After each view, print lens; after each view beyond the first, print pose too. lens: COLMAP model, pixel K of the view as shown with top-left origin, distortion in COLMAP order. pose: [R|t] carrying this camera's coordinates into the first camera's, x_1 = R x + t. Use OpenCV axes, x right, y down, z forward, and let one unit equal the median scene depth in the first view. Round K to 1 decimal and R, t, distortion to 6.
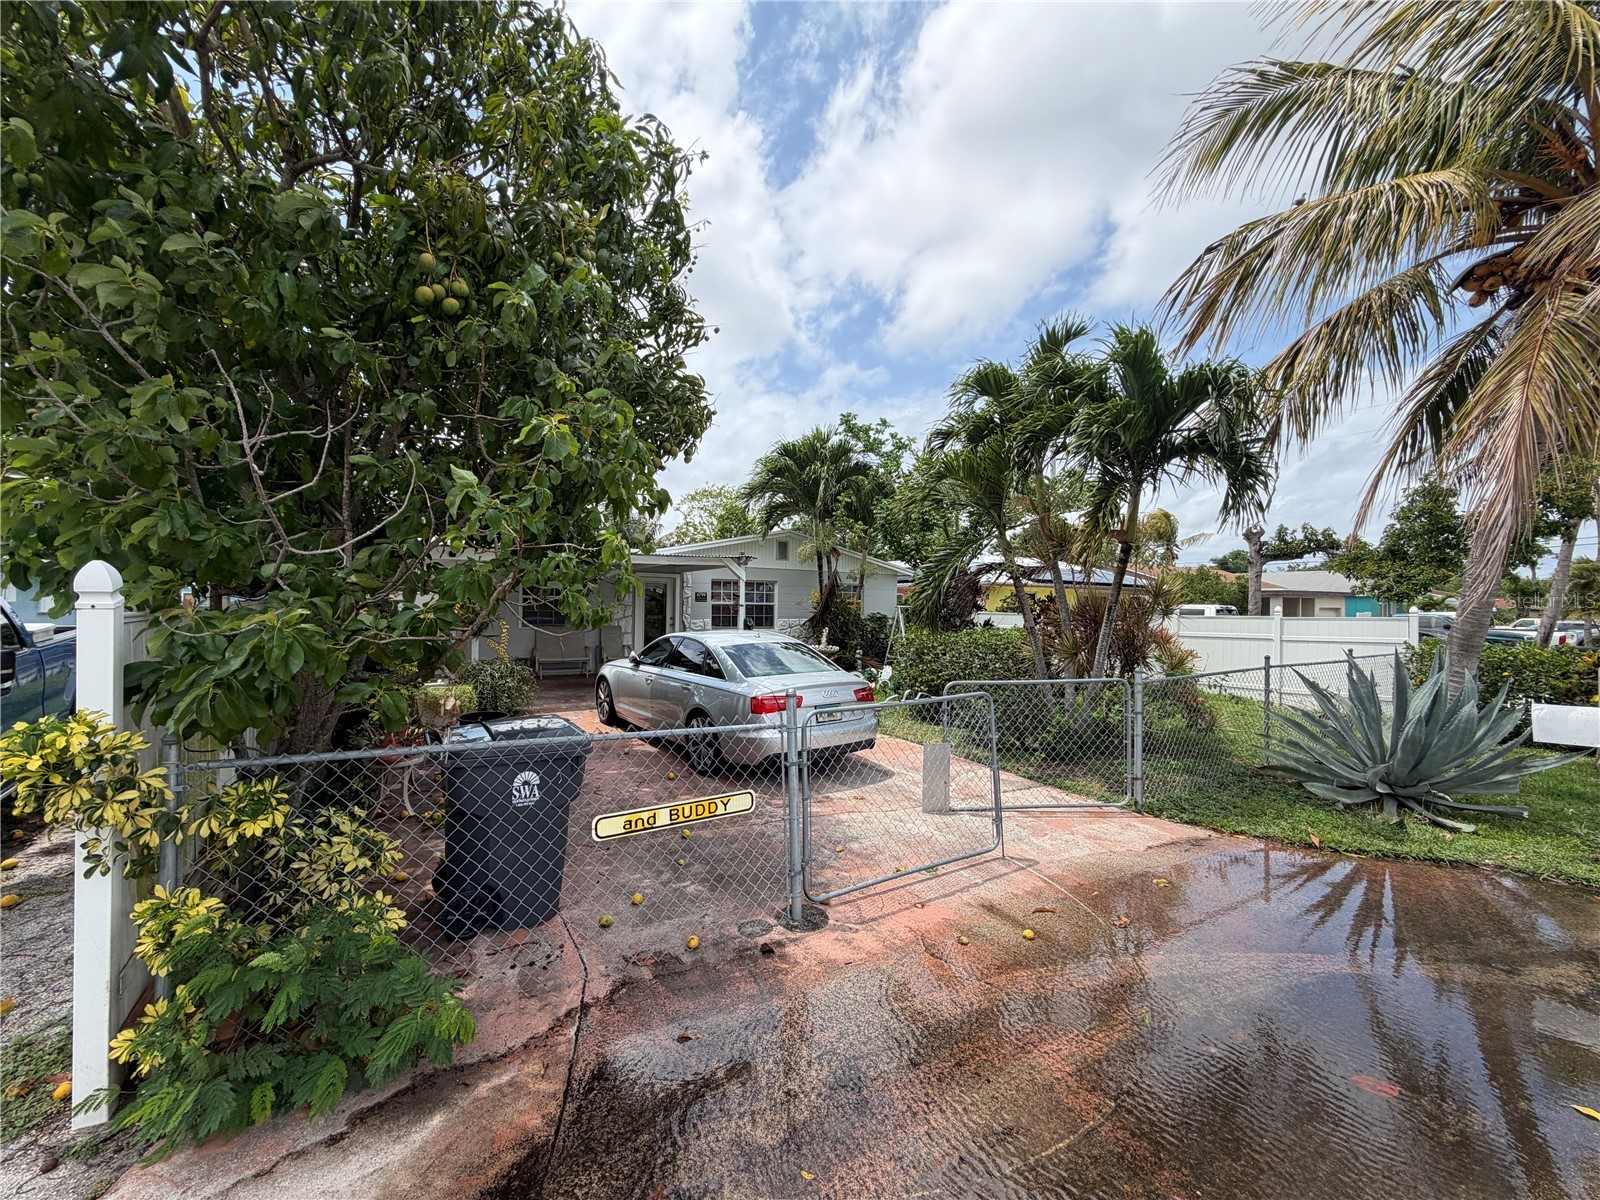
lens RADIAL K [[636.0, 0, 798.2], [0, 636.0, 602.1], [0, 0, 1]] dist [-0.000424, 0.000062]
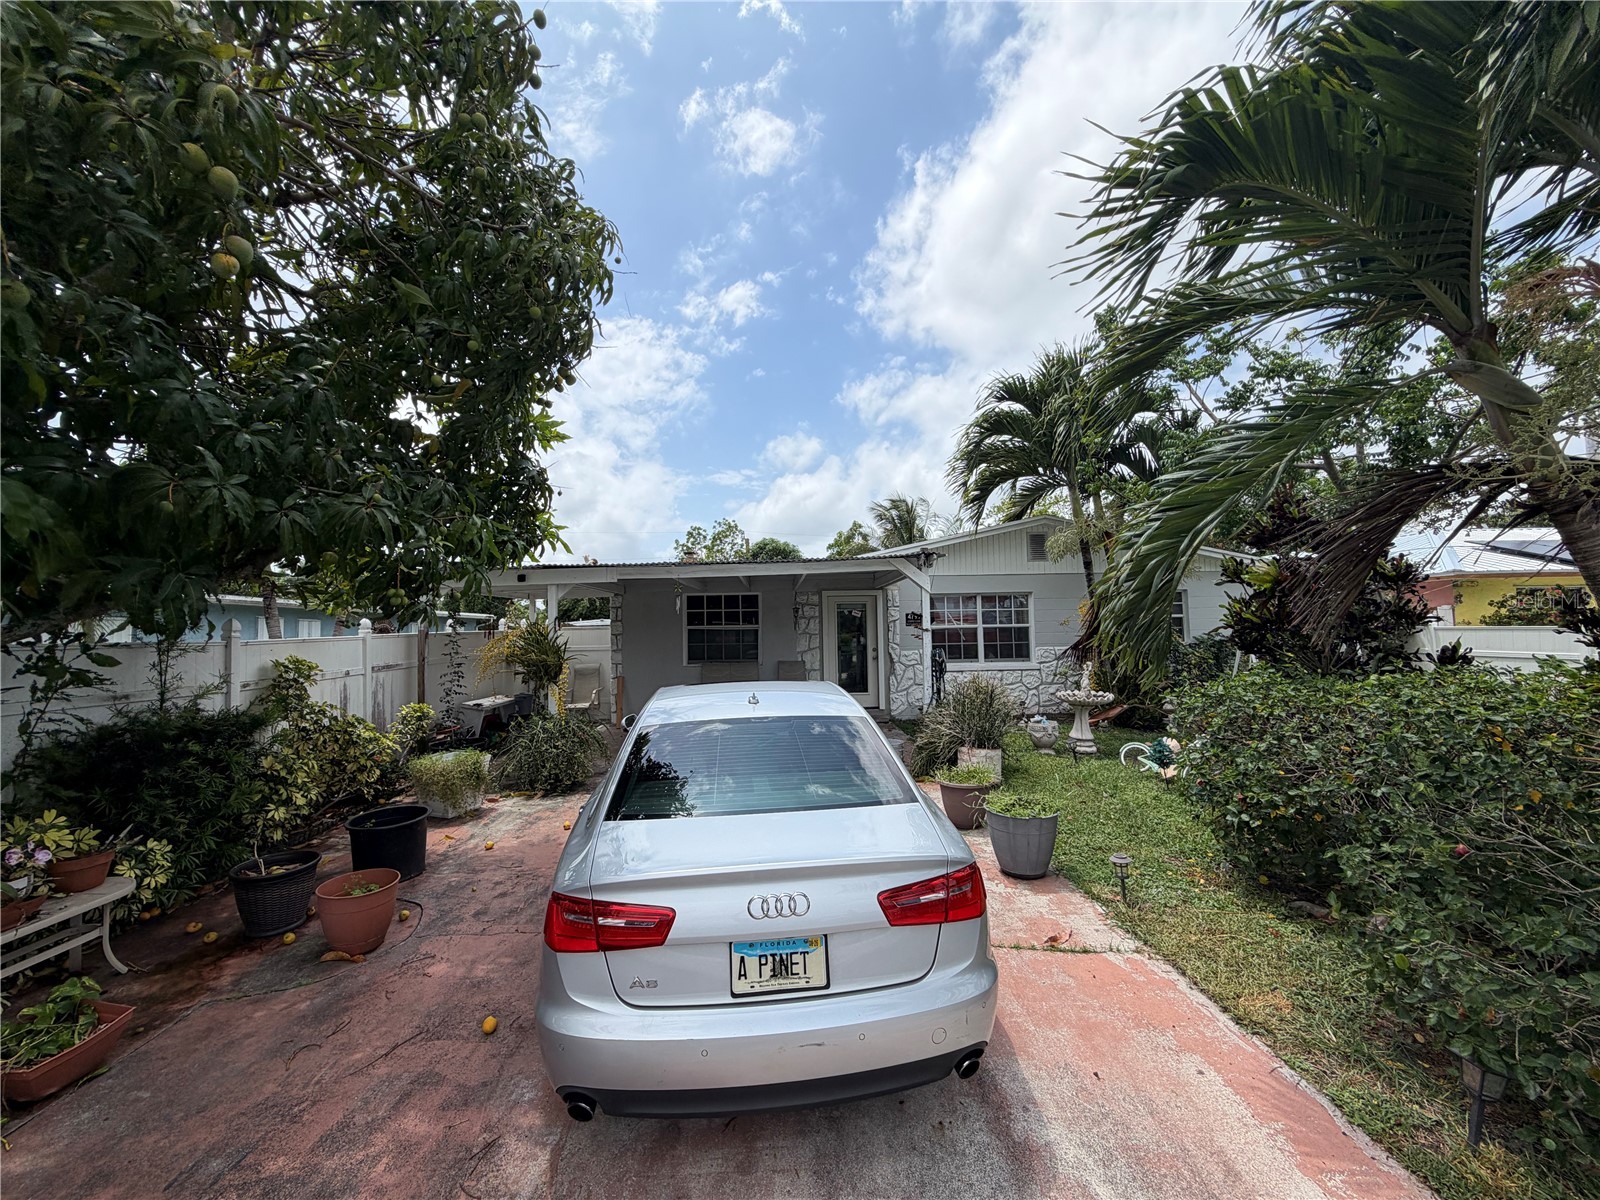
lens RADIAL K [[636.0, 0, 801.8], [0, 636.0, 599.6], [0, 0, 1]] dist [-0.000424, 0.000062]
pose [[0.872966, -0.055284, -0.484638, 0.089655], [0.033078, 0.997979, -0.054259, 0.004531], [0.486658, 0.031335, 0.873030, 0.296764]]
